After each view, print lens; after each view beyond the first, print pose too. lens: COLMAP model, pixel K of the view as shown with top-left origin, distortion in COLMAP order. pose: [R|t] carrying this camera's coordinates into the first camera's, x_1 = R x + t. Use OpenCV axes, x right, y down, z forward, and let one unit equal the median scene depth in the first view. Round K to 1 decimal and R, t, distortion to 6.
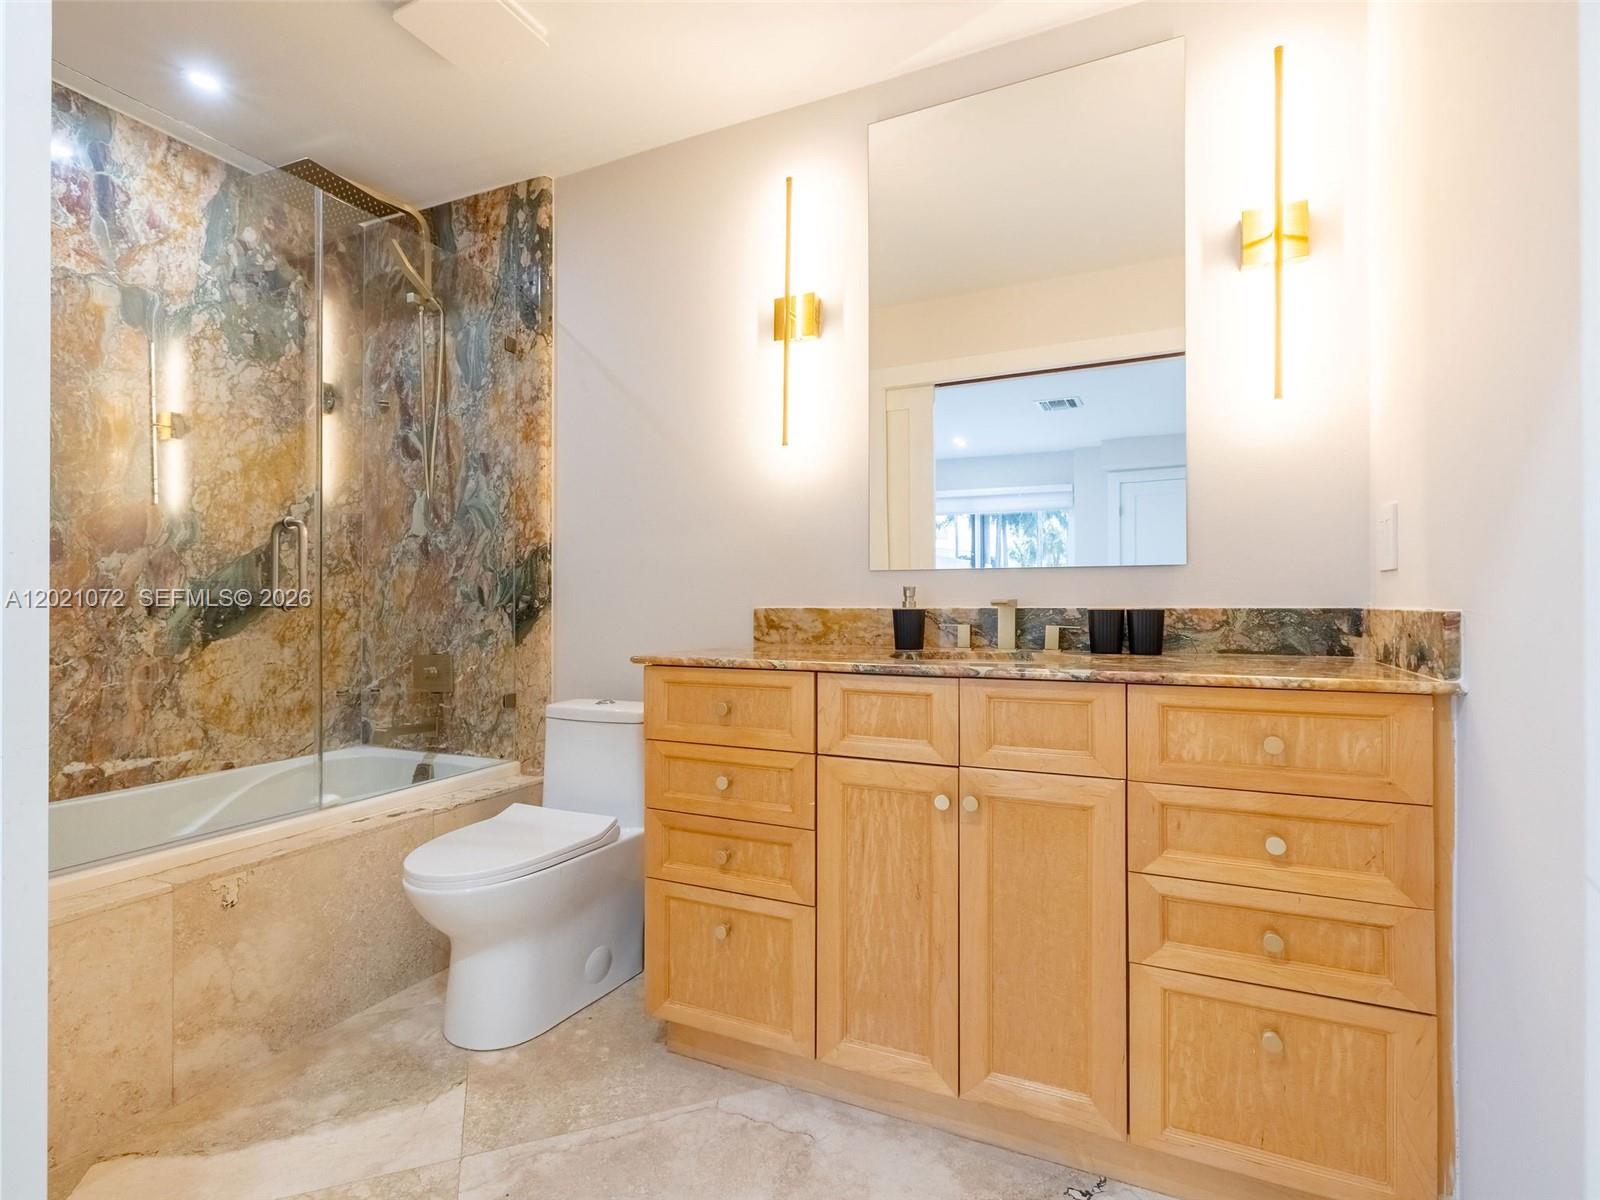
lens RADIAL K [[775.3, 0, 764.6], [0, 775.3, 602.7], [0, 0, 1]] dist [-0.003477, 0.002438]
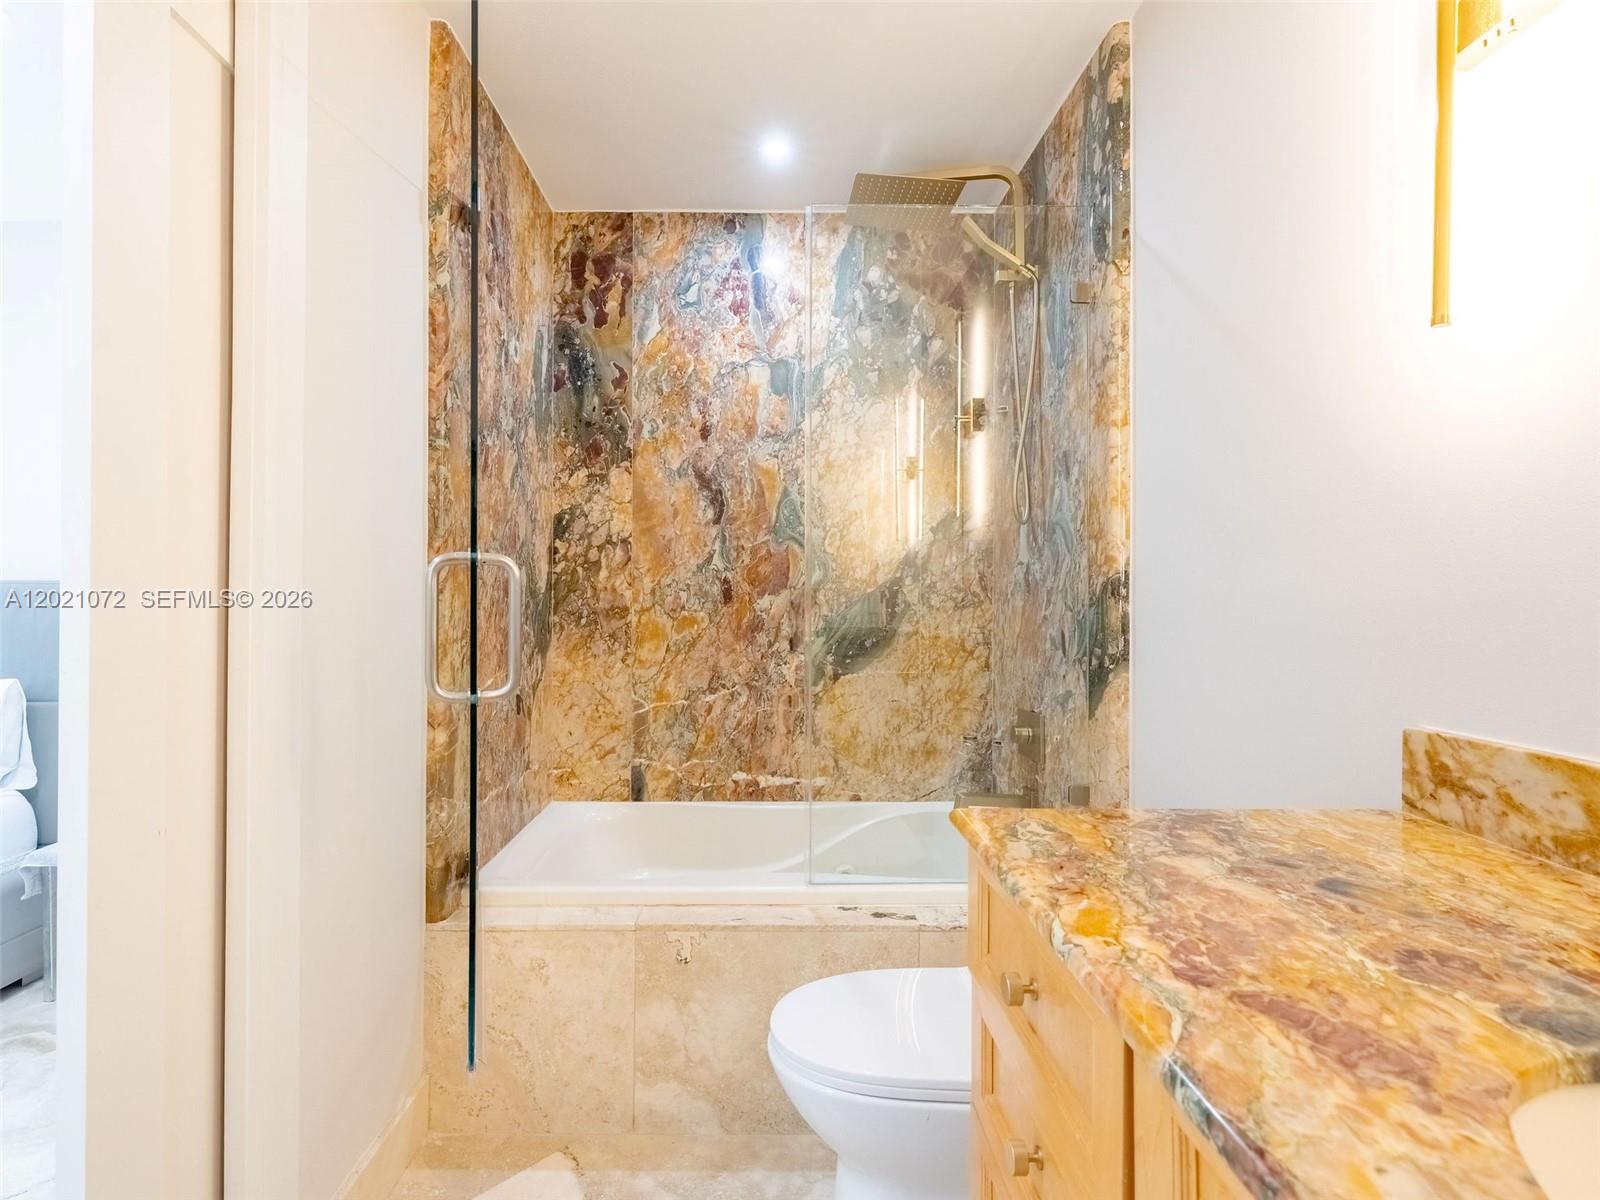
lens RADIAL K [[775.3, 0, 798.6], [0, 775.3, 592.6], [0, 0, 1]] dist [-0.003477, 0.002438]
pose [[0.462186, -0.003268, -0.886777, 0.188740], [-0.000355, 0.999992, -0.003870, -0.058334], [0.886783, 0.002103, 0.462182, 0.463146]]
